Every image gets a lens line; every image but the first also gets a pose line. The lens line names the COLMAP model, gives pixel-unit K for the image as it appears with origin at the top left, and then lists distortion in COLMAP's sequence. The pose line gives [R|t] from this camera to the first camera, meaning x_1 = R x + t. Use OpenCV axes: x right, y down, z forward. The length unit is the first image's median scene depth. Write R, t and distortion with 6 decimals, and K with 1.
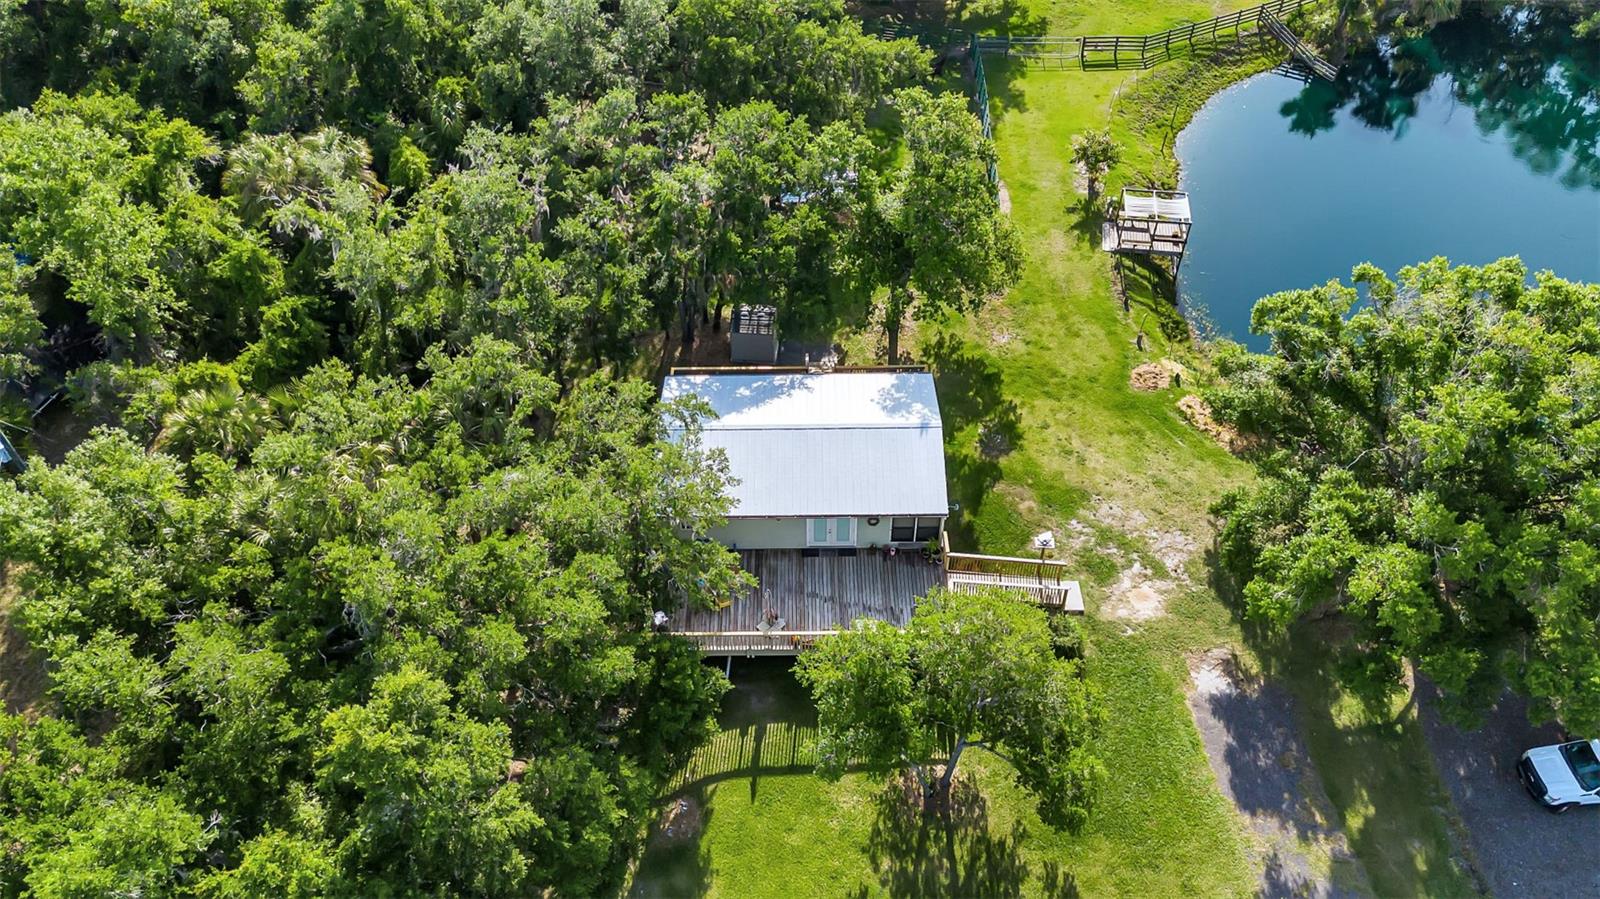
lens RADIAL K [[1181.4, 0, 800.3], [0, 1181.4, 446.8], [0, 0, 1]] dist [0.063386, -0.049583]
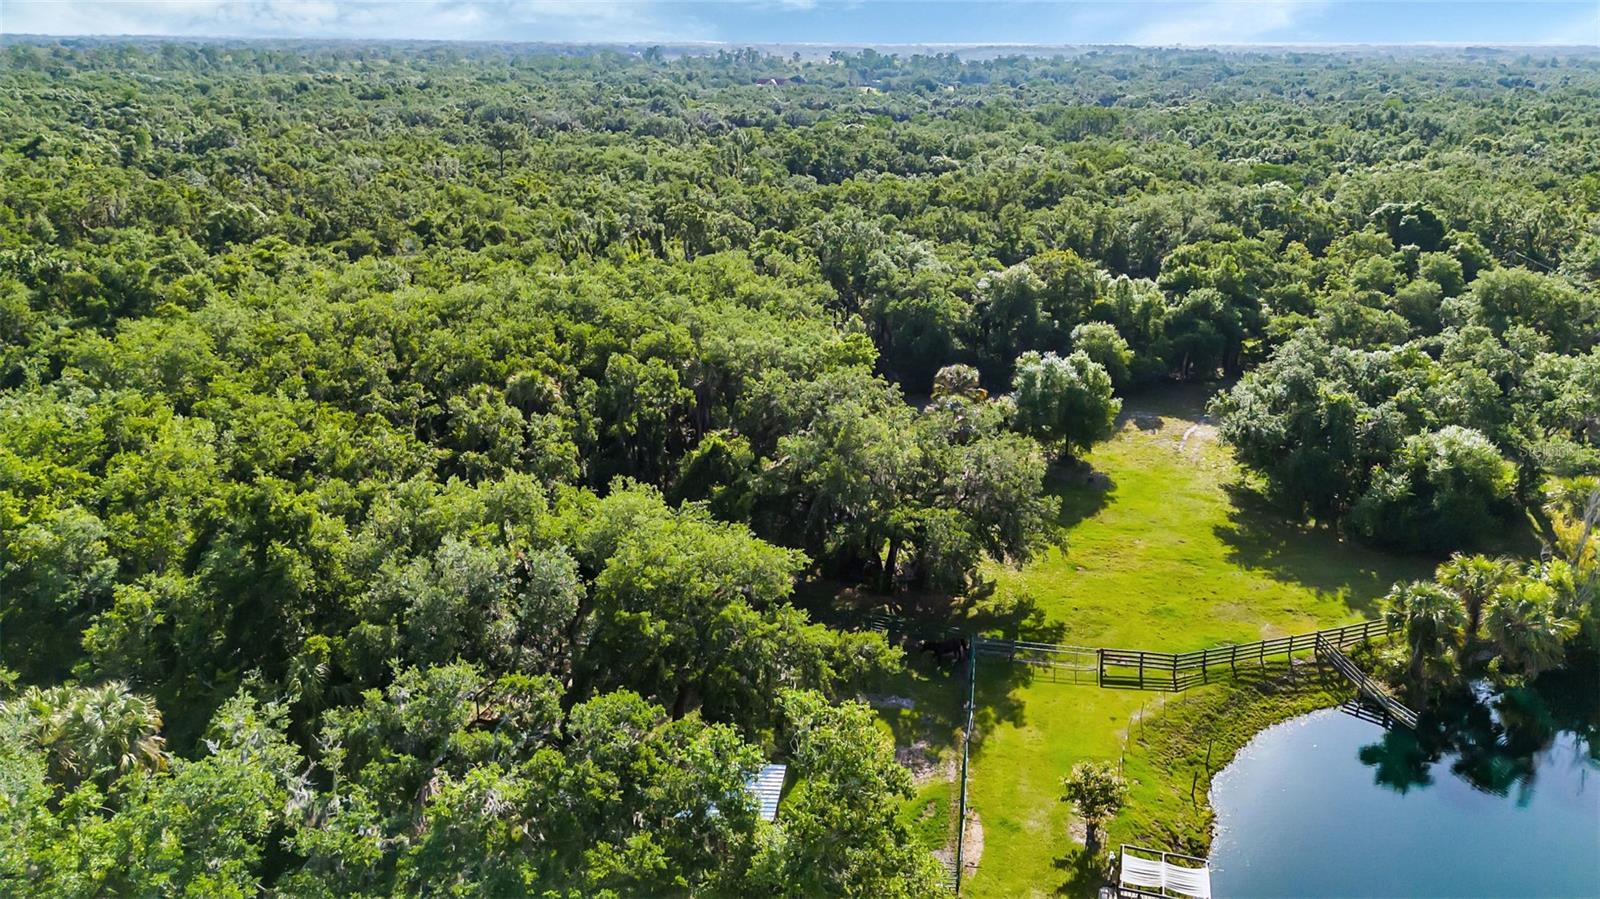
lens RADIAL K [[1181.4, 0, 800.4], [0, 1181.4, 442.9], [0, 0, 1]] dist [0.063386, -0.049583]
pose [[0.990840, 0.059993, -0.120982, 0.145490], [-0.108967, 0.884364, -0.453901, -0.076109], [0.079761, 0.462927, 0.882801, 0.193175]]
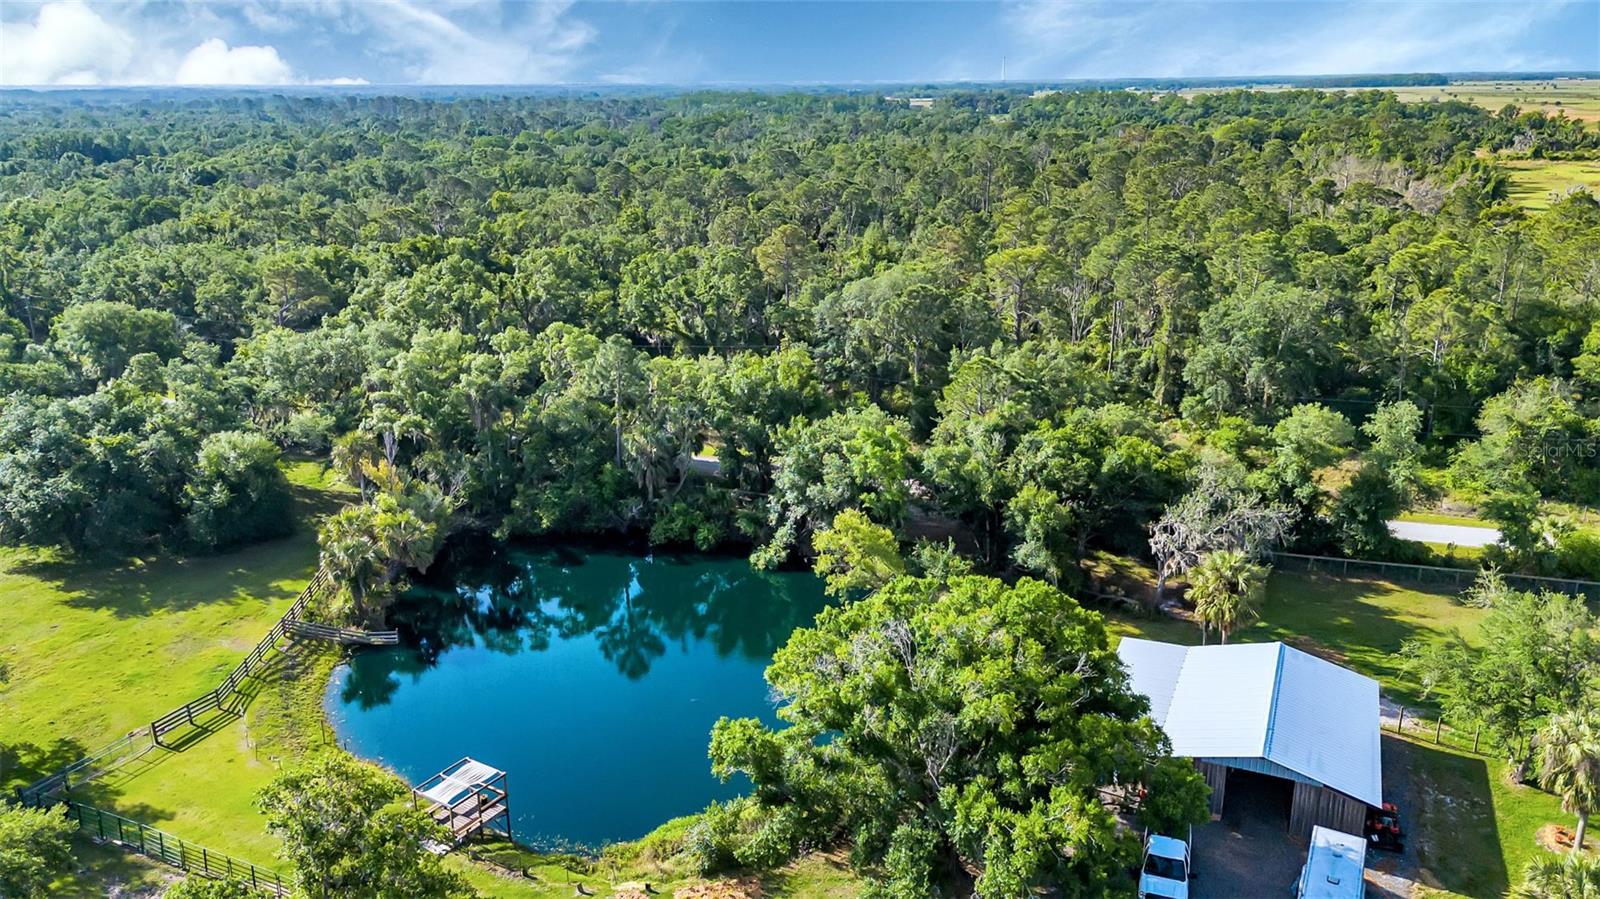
lens RADIAL K [[1181.4, 0, 803.0], [0, 1181.4, 449.8], [0, 0, 1]] dist [0.063386, -0.049583]
pose [[0.413230, -0.266427, 0.870780, -0.320539], [0.660900, 0.745587, -0.085509, -0.138595], [-0.626460, 0.610833, 0.484180, 0.229469]]
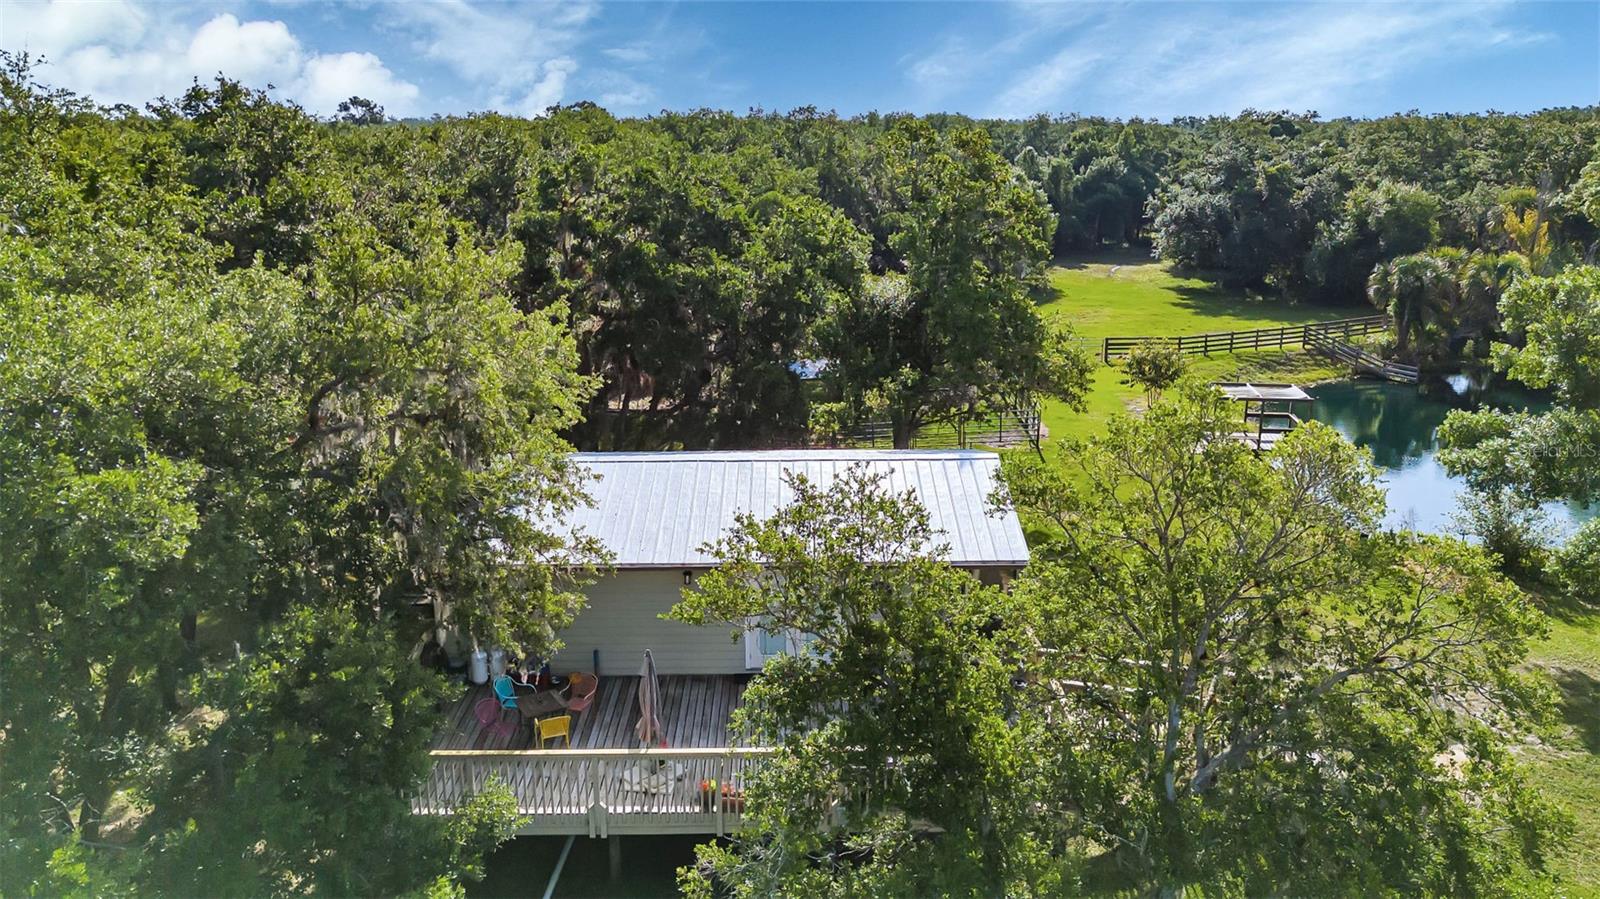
lens RADIAL K [[1181.4, 0, 801.3], [0, 1181.4, 447.6], [0, 0, 1]] dist [0.063386, -0.049583]
pose [[0.999952, 0.003996, 0.008943, 0.018167], [0.001211, 0.855559, -0.517704, 0.196614], [-0.009721, 0.517690, 0.855513, 0.400628]]
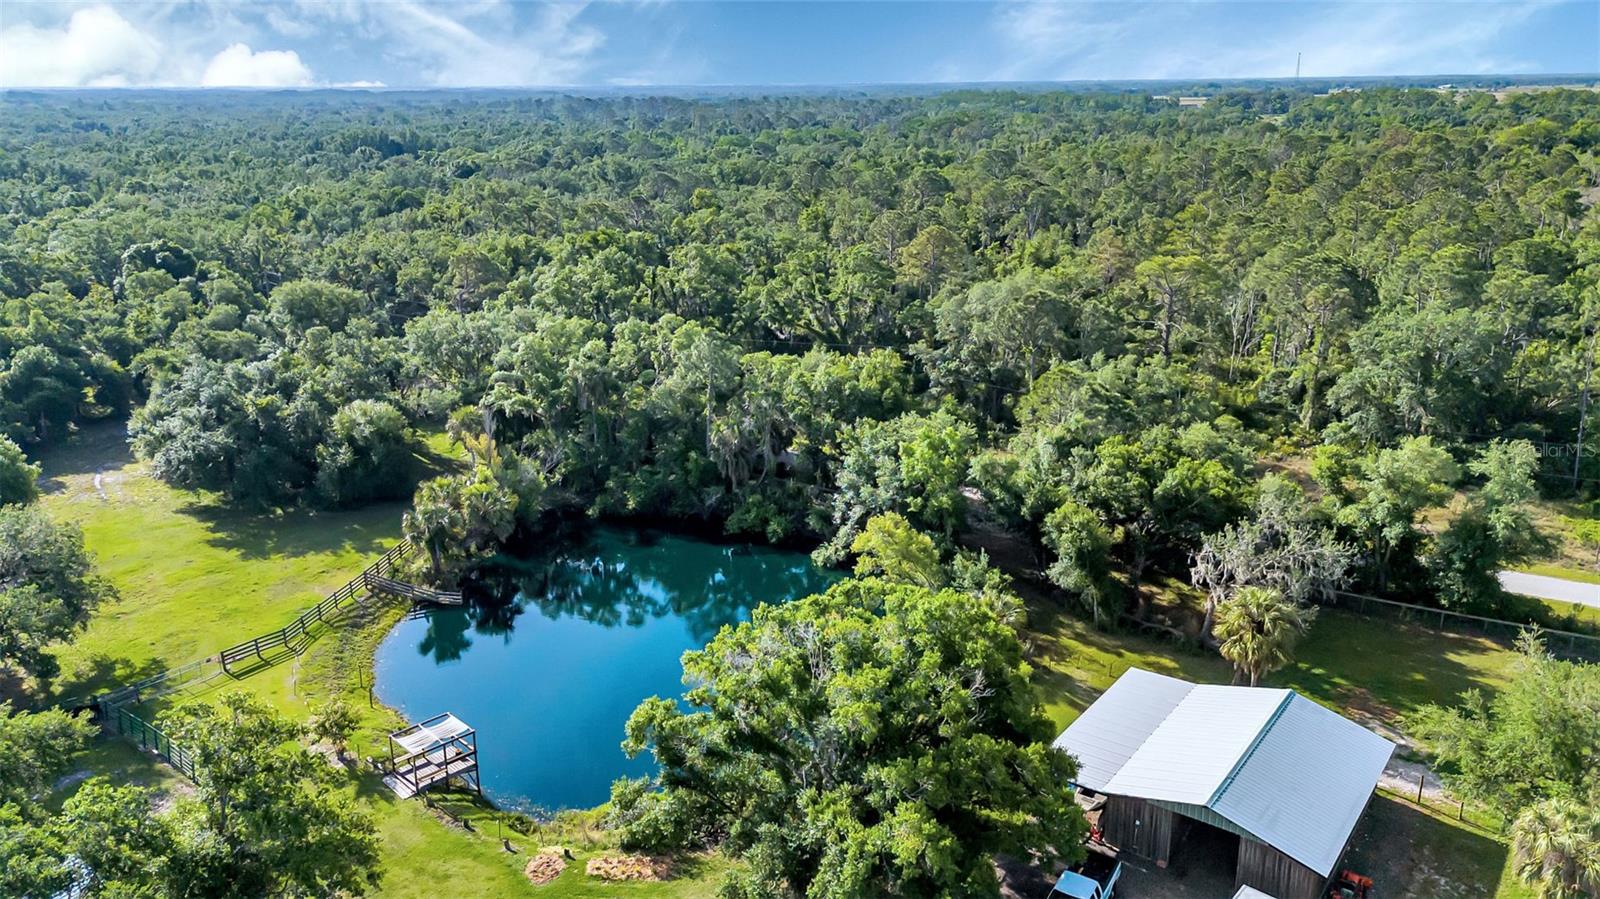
lens RADIAL K [[1181.4, 0, 801.9], [0, 1181.4, 450.3], [0, 0, 1]] dist [0.063386, -0.049583]
pose [[0.603832, -0.233140, 0.762255, -0.212078], [0.577714, 0.786872, -0.216976, 0.004460], [-0.549212, 0.571383, 0.609826, 0.092433]]
